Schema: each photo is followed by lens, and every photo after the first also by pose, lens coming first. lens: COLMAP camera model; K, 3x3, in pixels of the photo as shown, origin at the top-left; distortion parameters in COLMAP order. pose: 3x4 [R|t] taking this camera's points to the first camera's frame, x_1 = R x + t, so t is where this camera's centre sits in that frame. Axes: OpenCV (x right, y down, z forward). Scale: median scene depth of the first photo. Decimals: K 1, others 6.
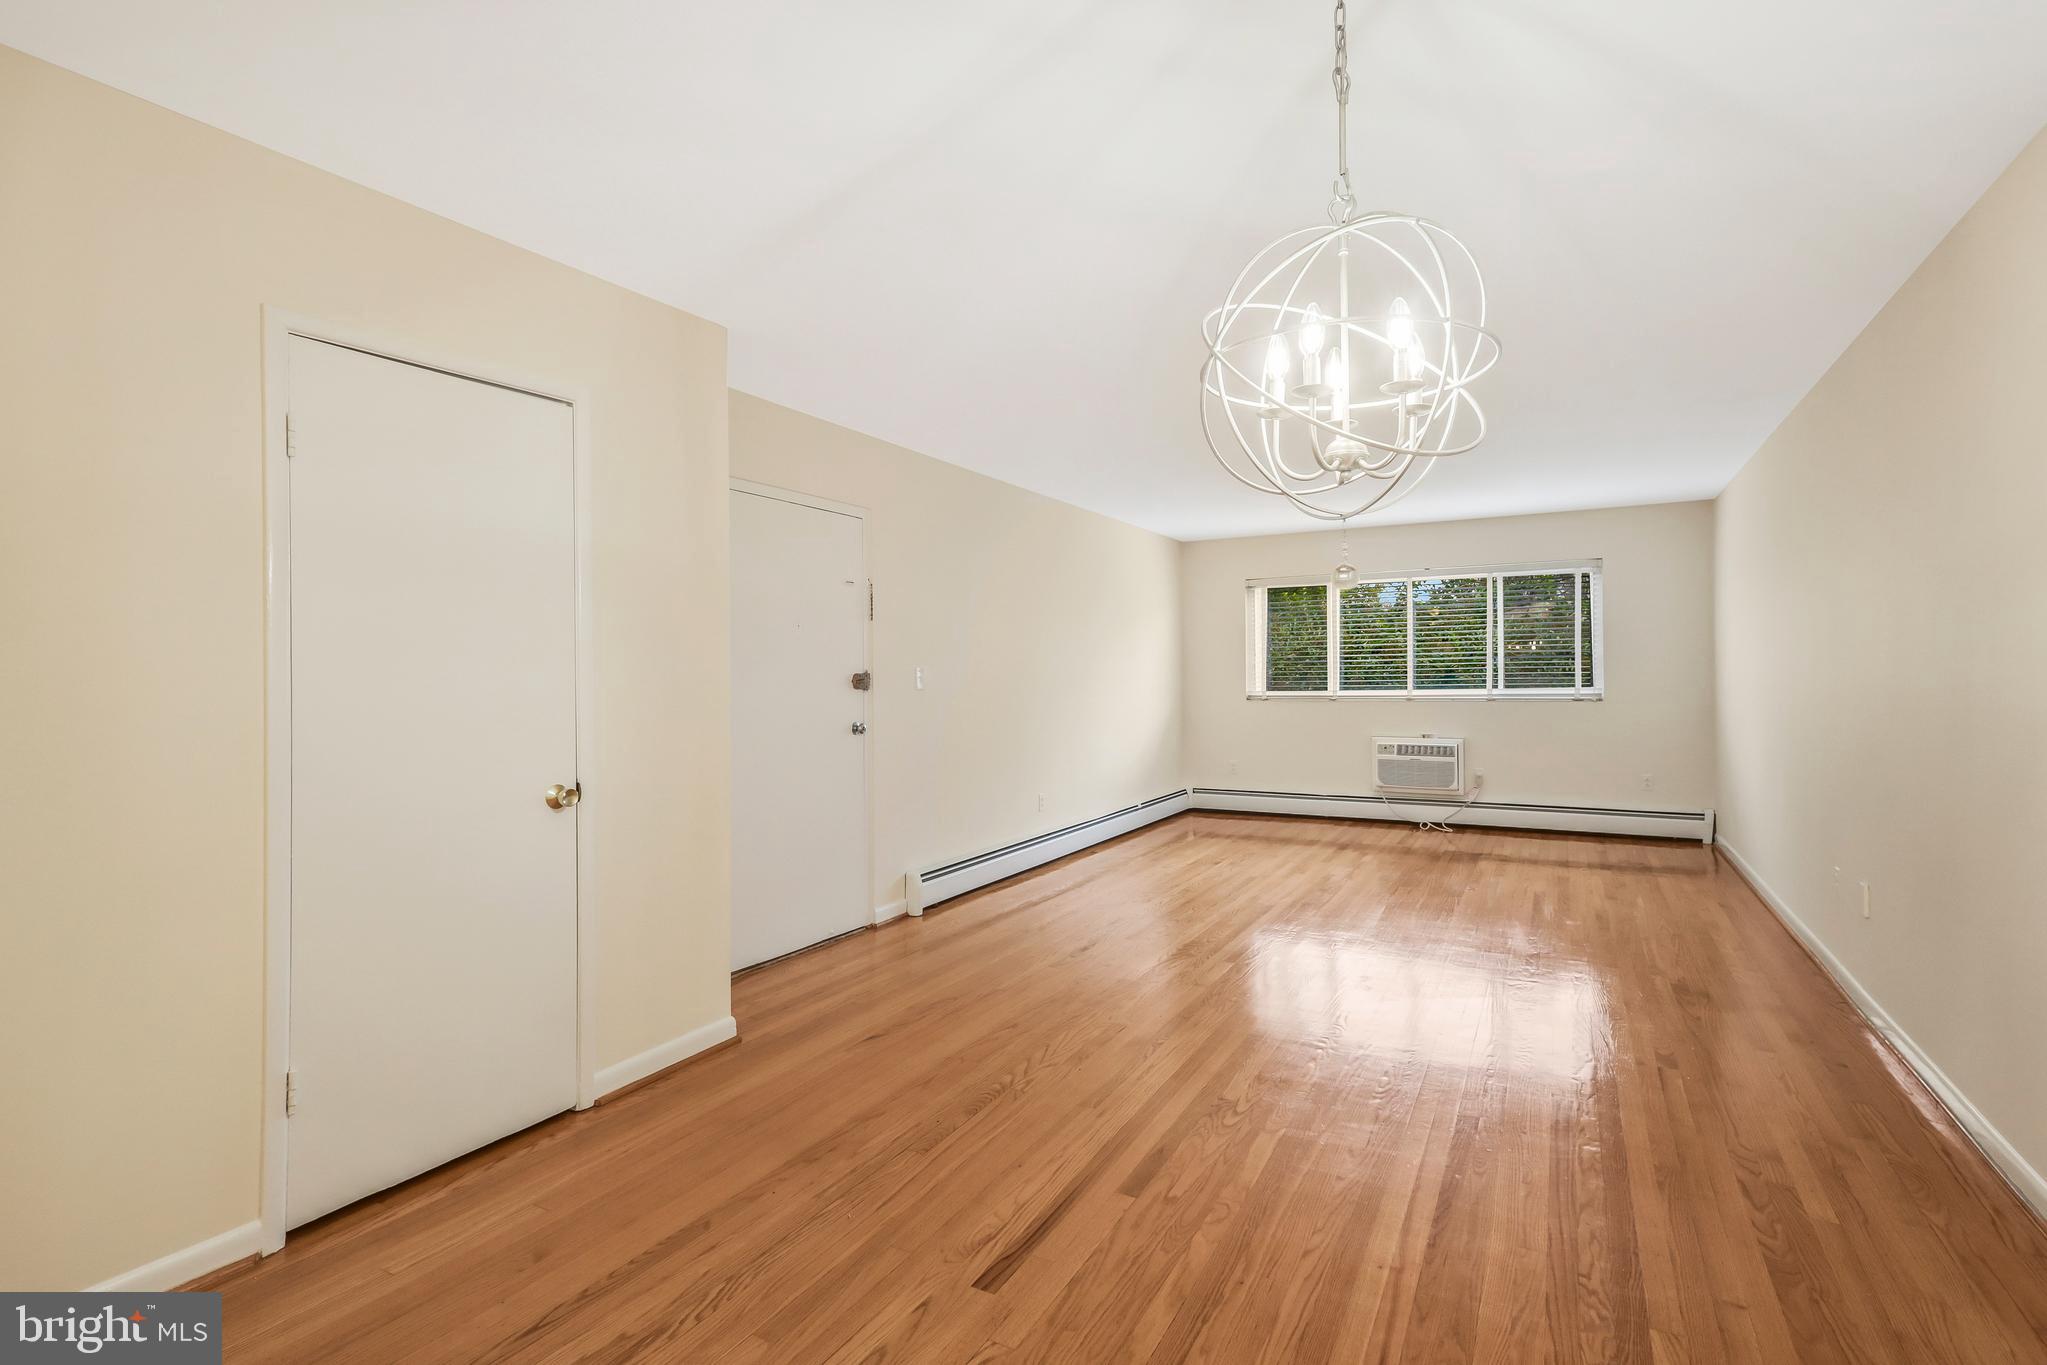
lens RADIAL K [[957.8, 0, 1029.3], [0, 957.8, 660.2], [0, 0, 1]] dist [0.003499, 0.000789]
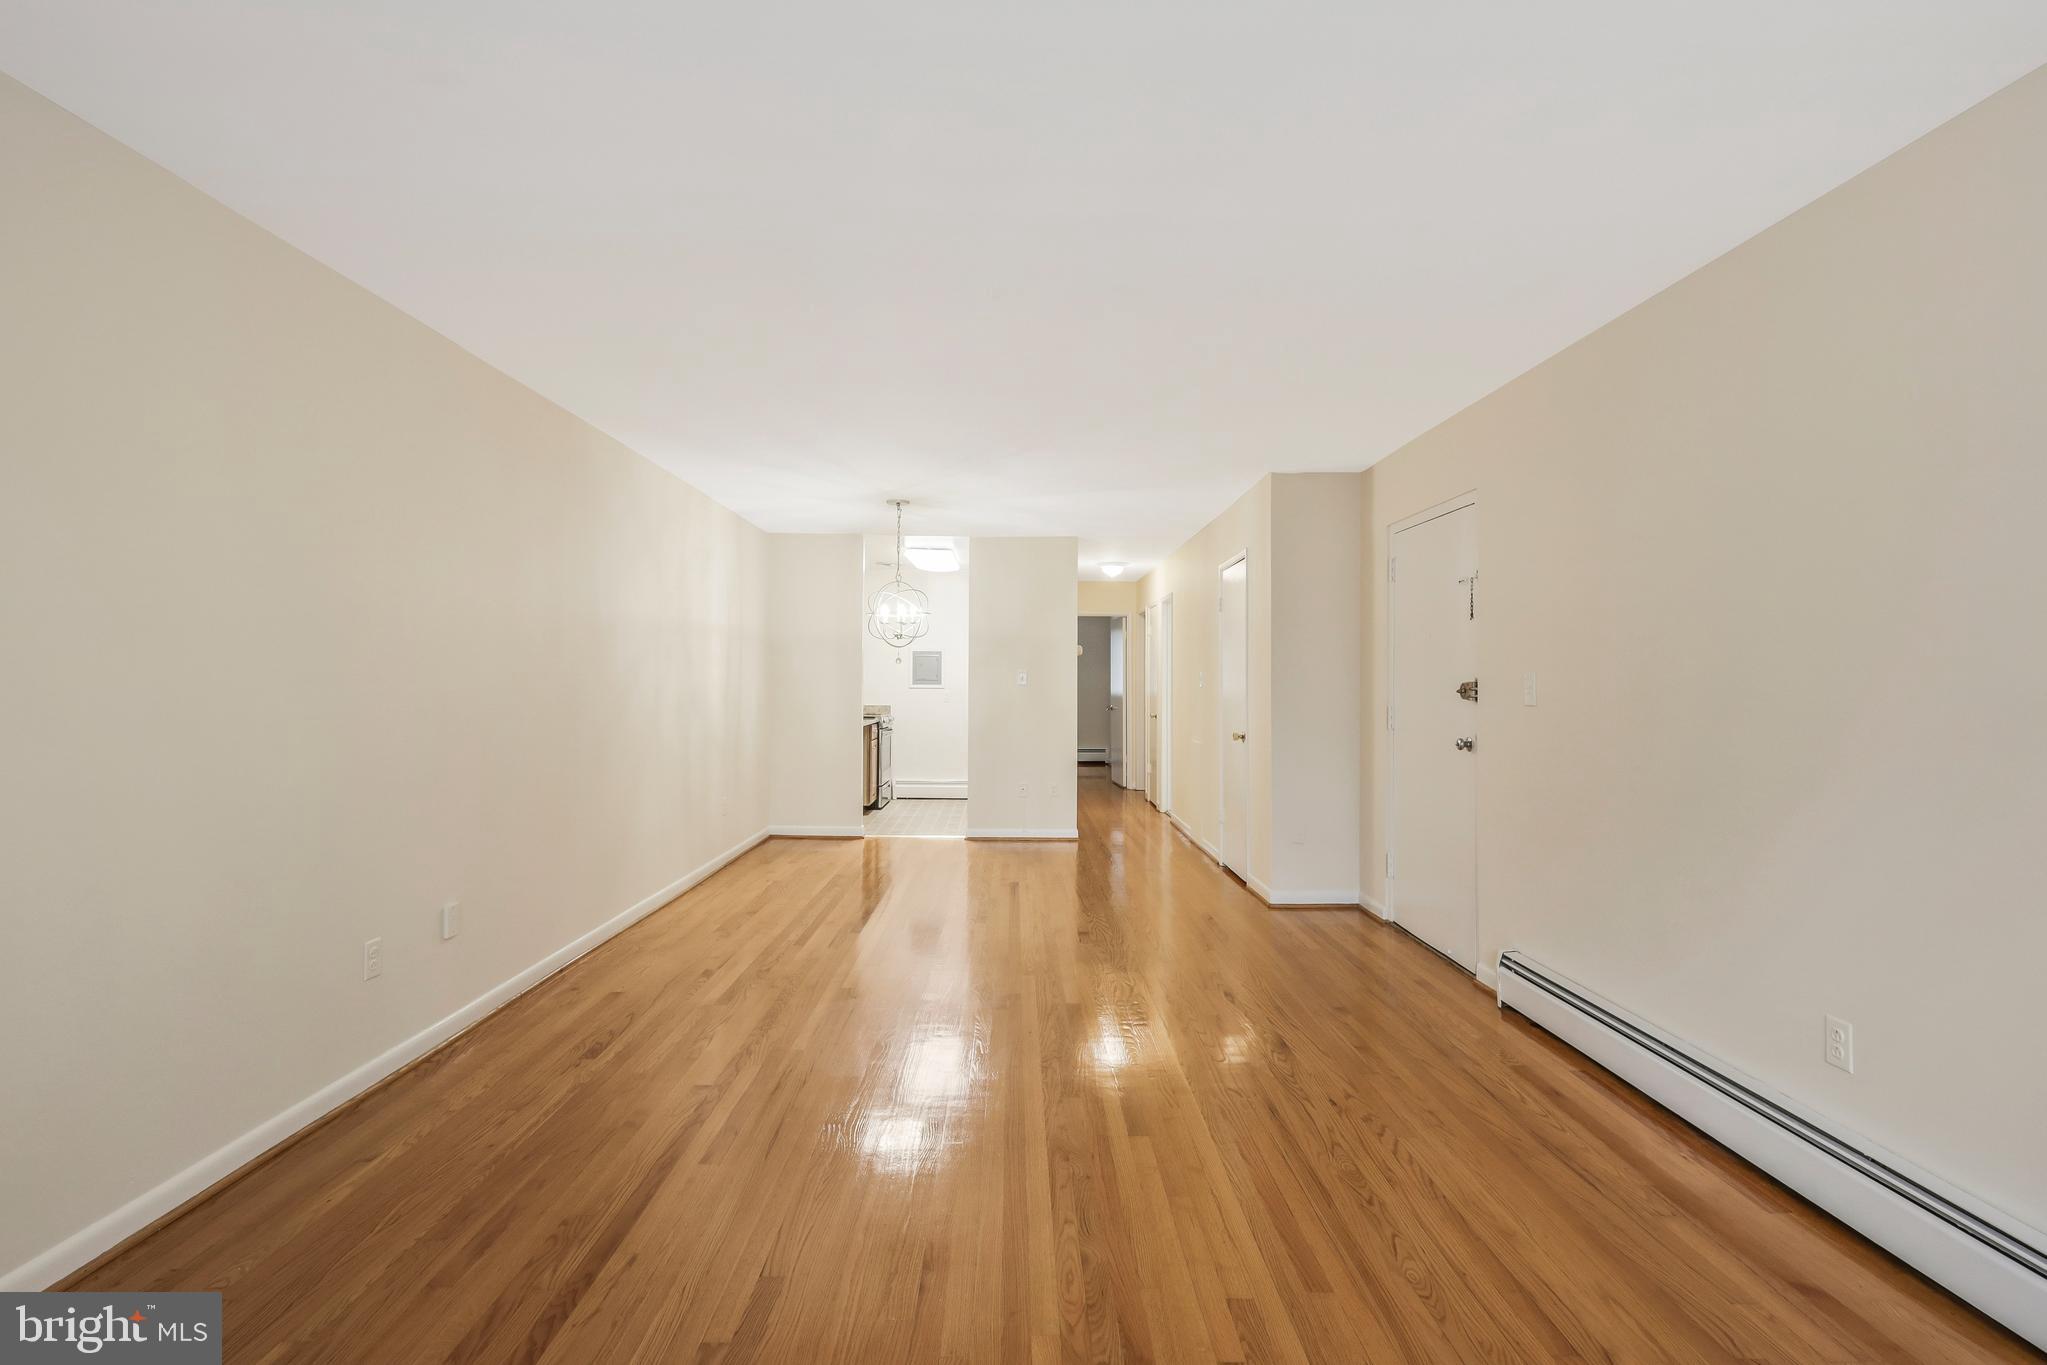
lens RADIAL K [[957.8, 0, 1040.0], [0, 957.8, 642.4], [0, 0, 1]] dist [0.003499, 0.000789]
pose [[-0.860837, -0.015093, -0.508657, 0.389916], [0.013408, 0.998540, -0.052321, 0.009844], [0.508704, -0.051859, -0.859378, 0.985090]]
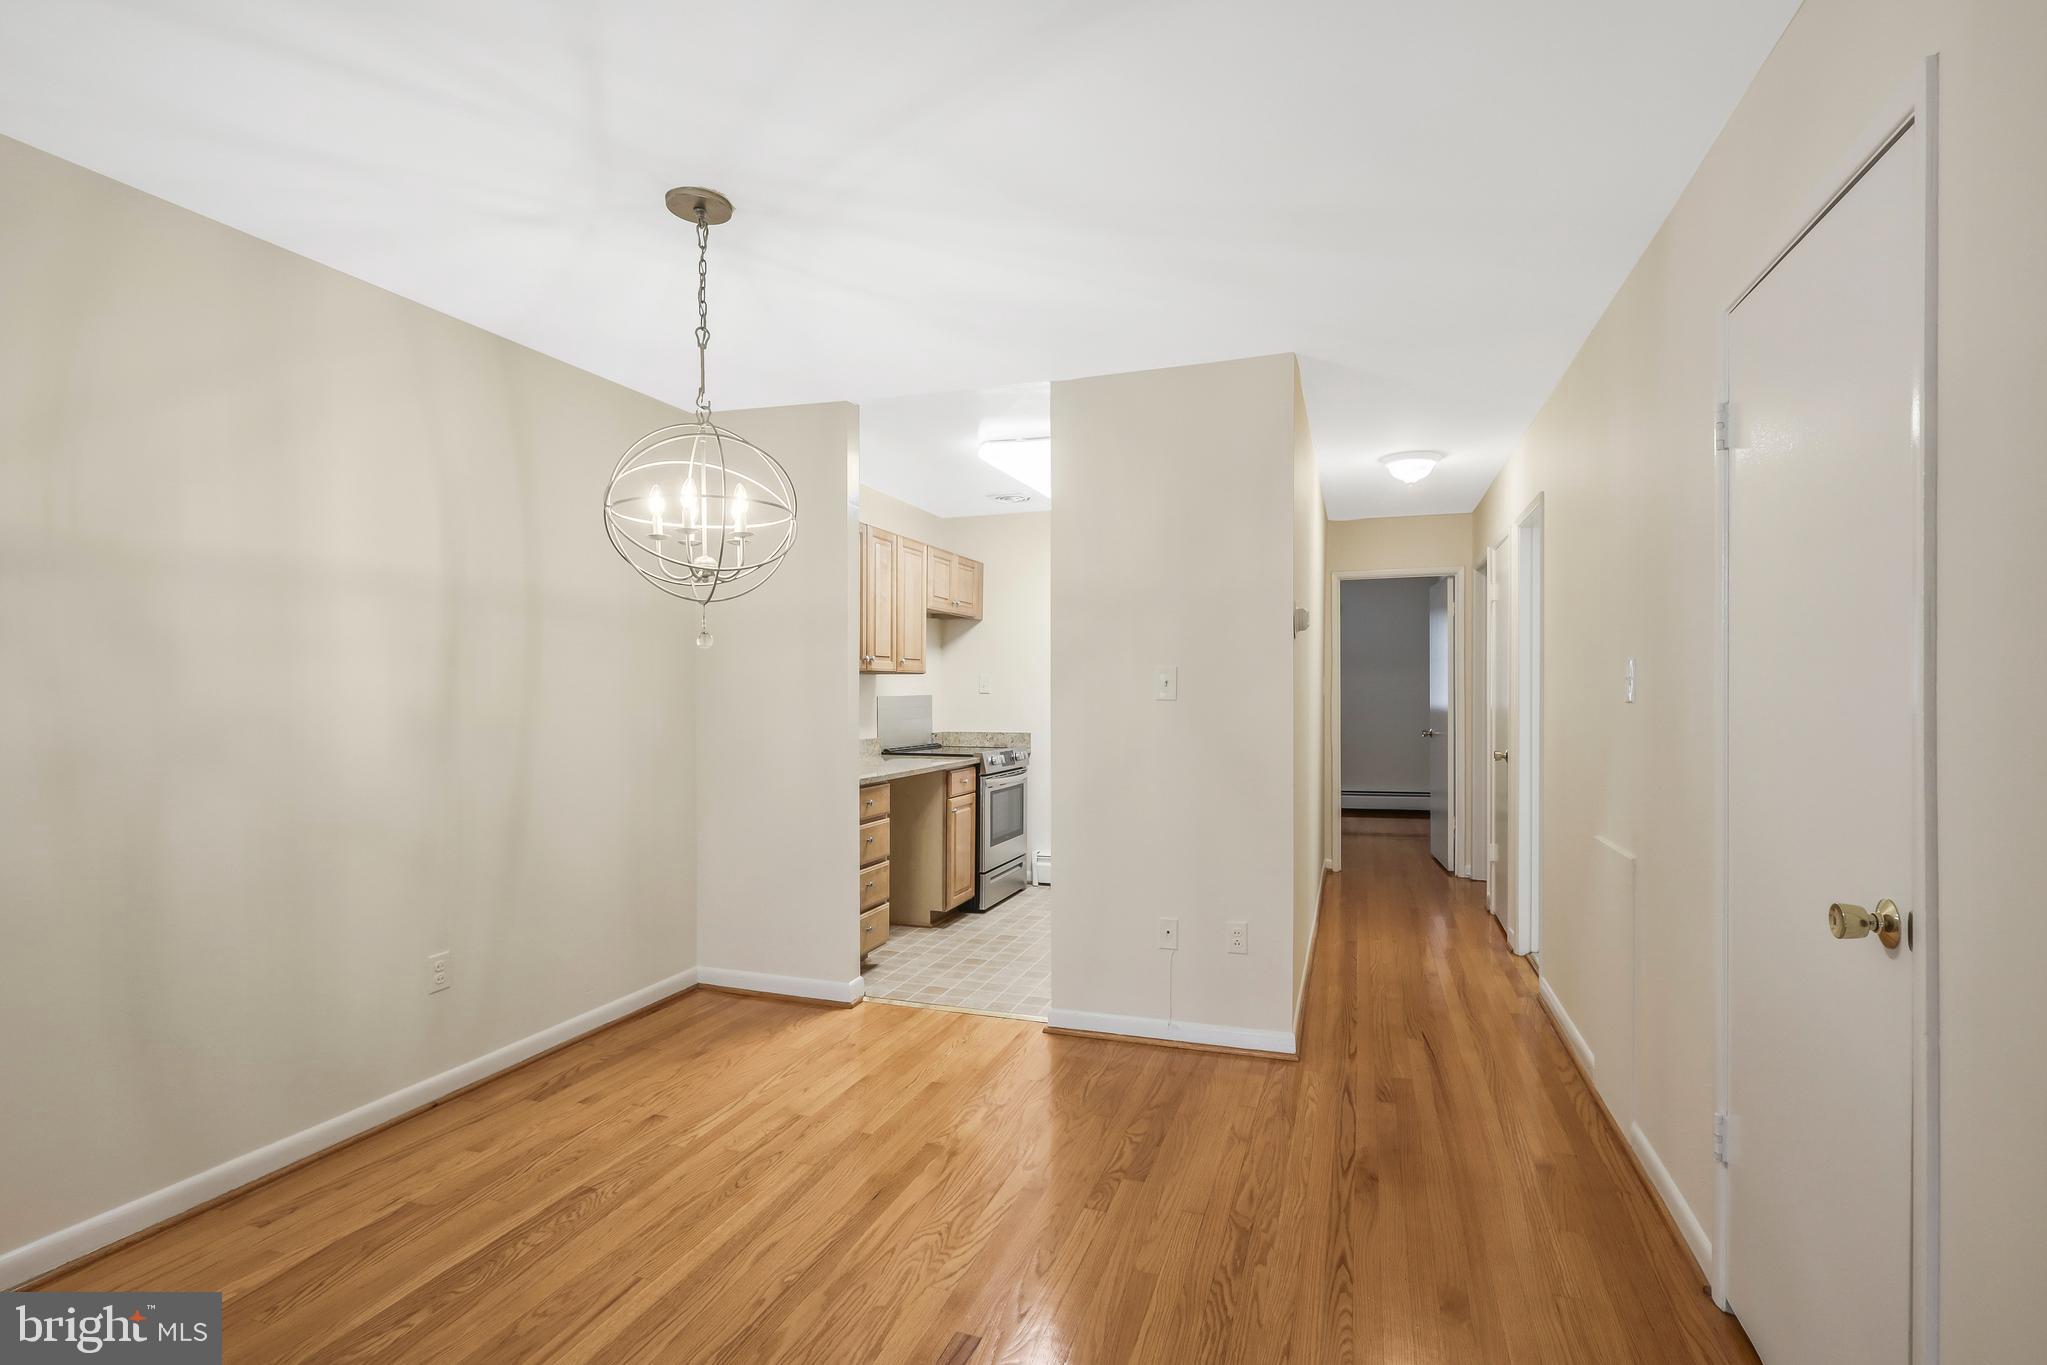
lens RADIAL K [[957.8, 0, 1054.9], [0, 957.8, 699.7], [0, 0, 1]] dist [0.003499, 0.000789]
pose [[-0.979531, 0.011438, -0.200969, 0.022953], [0.013518, 0.999868, -0.008978, 0.005209], [0.200840, -0.011511, -0.979556, 0.521396]]
